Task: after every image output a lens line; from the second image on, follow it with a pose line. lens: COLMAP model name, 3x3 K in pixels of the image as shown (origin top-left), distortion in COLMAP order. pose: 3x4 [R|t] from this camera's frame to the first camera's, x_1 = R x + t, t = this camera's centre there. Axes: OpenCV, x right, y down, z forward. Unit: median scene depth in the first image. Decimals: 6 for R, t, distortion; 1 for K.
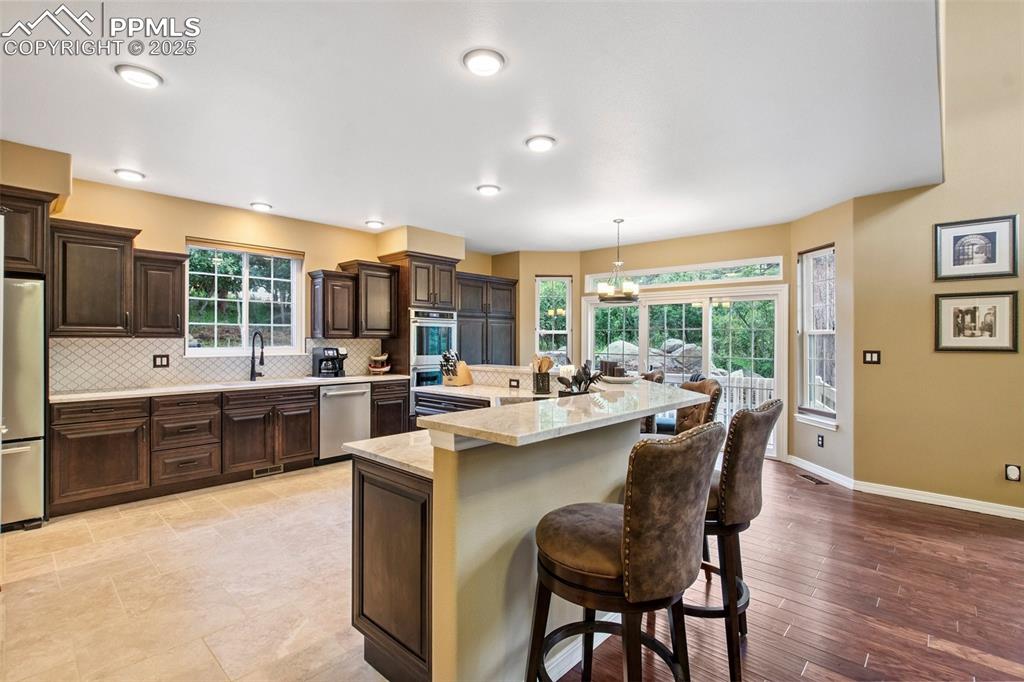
lens RADIAL K [[473.9, 0, 506.8], [0, 473.9, 340.2], [0, 0, 1]] dist [-0.001936, 0.000569]
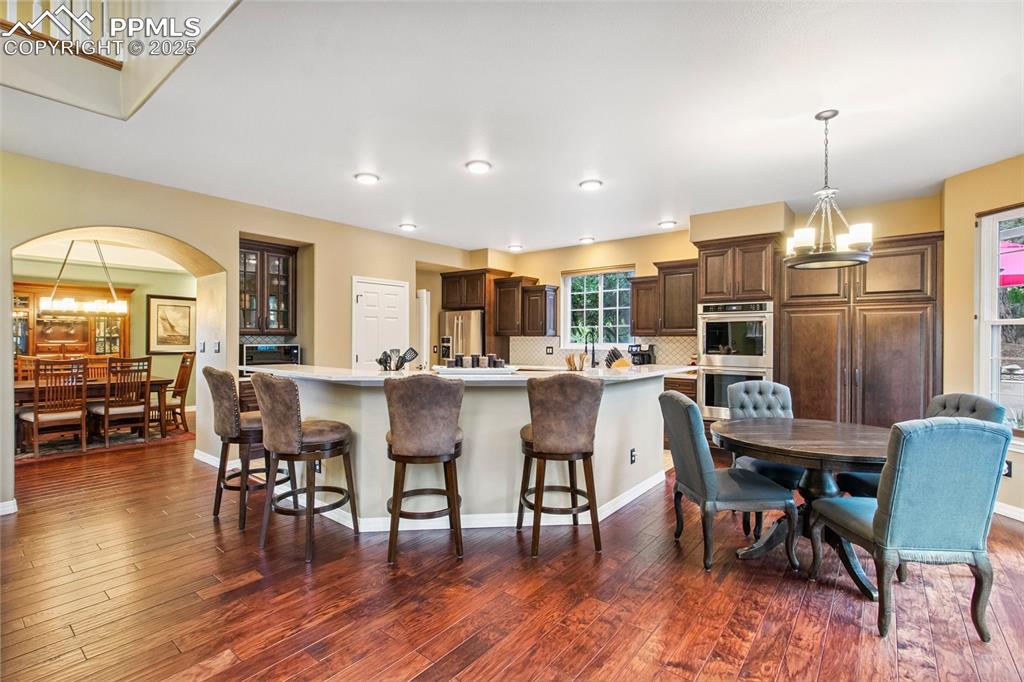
lens RADIAL K [[473.9, 0, 503.5], [0, 473.9, 339.5], [0, 0, 1]] dist [-0.001936, 0.000569]
pose [[0.080745, 0.001999, -0.996733, 0.914247], [0.000764, 0.999998, 0.002067, 0.002428], [0.996735, -0.000928, 0.080743, 0.711154]]
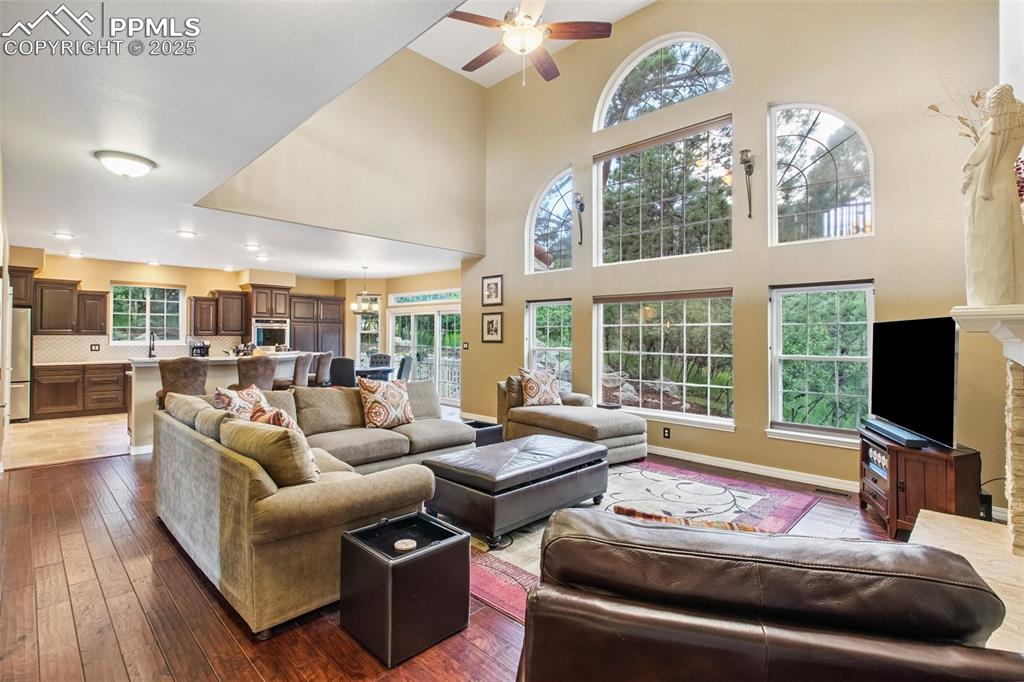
lens RADIAL K [[473.9, 0, 509.8], [0, 473.9, 331.3], [0, 0, 1]] dist [-0.001936, 0.000569]
pose [[0.999769, 0.000281, -0.021505, 0.981085], [-0.000538, 0.999929, -0.011938, 0.000993], [0.021500, 0.011946, 0.999697, -0.869150]]
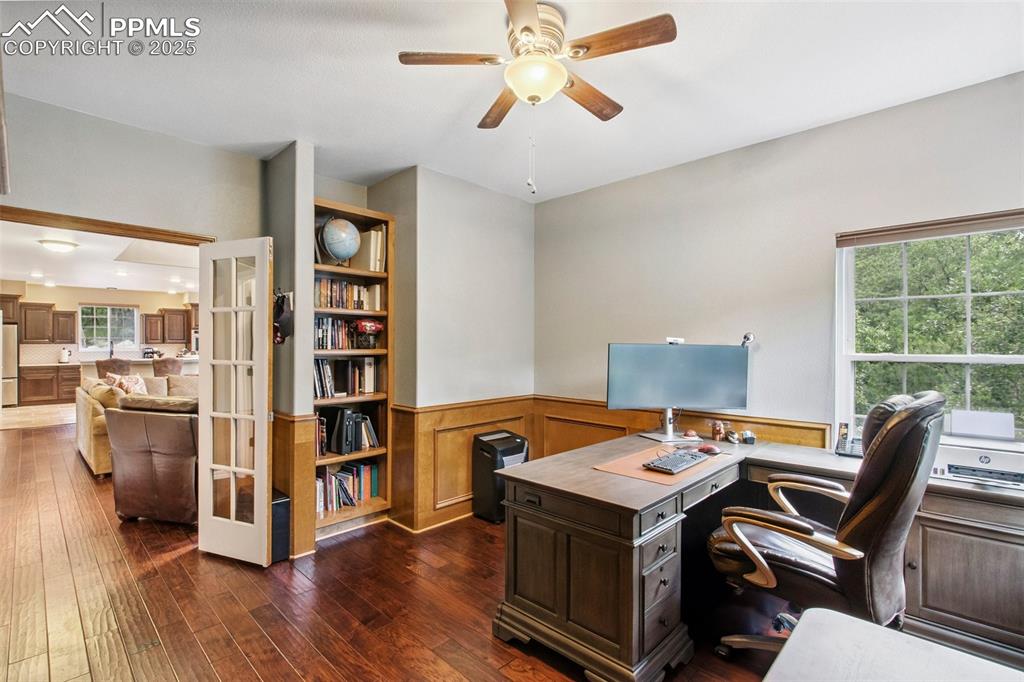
lens RADIAL K [[473.9, 0, 511.2], [0, 473.9, 342.2], [0, 0, 1]] dist [-0.001936, 0.000569]
pose [[0.999624, -0.005536, -0.026845, 1.727149], [0.005530, 0.999985, -0.000288, -0.000119], [0.026846, 0.000139, 0.999640, -1.479560]]
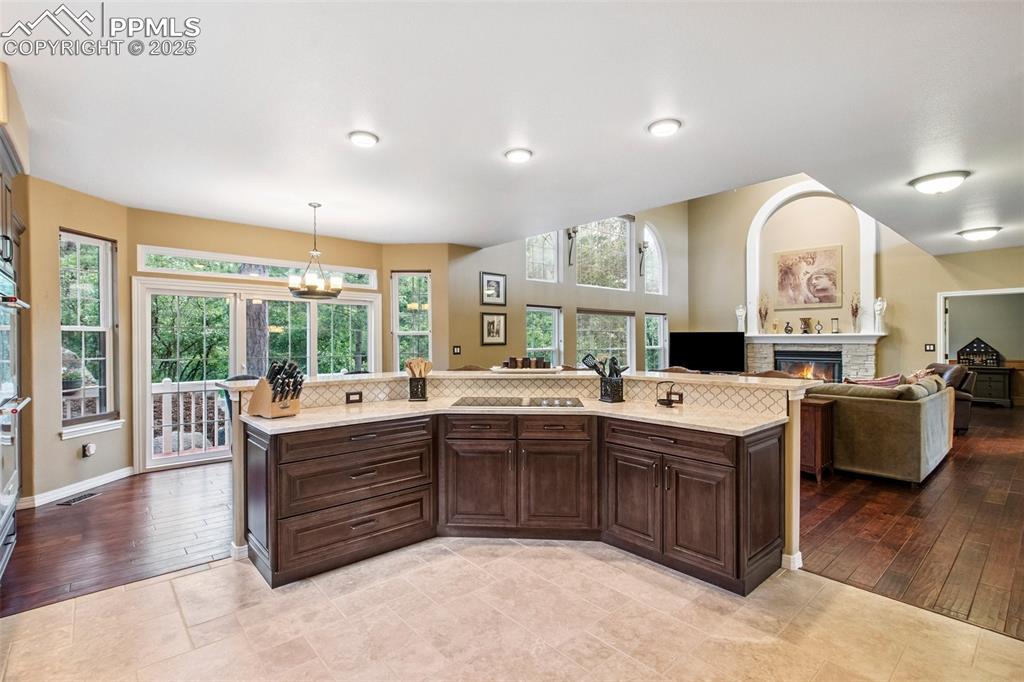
lens RADIAL K [[473.9, 0, 492.6], [0, 473.9, 344.6], [0, 0, 1]] dist [-0.001936, 0.000569]
pose [[0.116415, -0.017837, 0.993041, -0.747216], [0.002645, 0.999841, 0.017649, -0.008682], [-0.993197, 0.000572, 0.116443, 0.702935]]
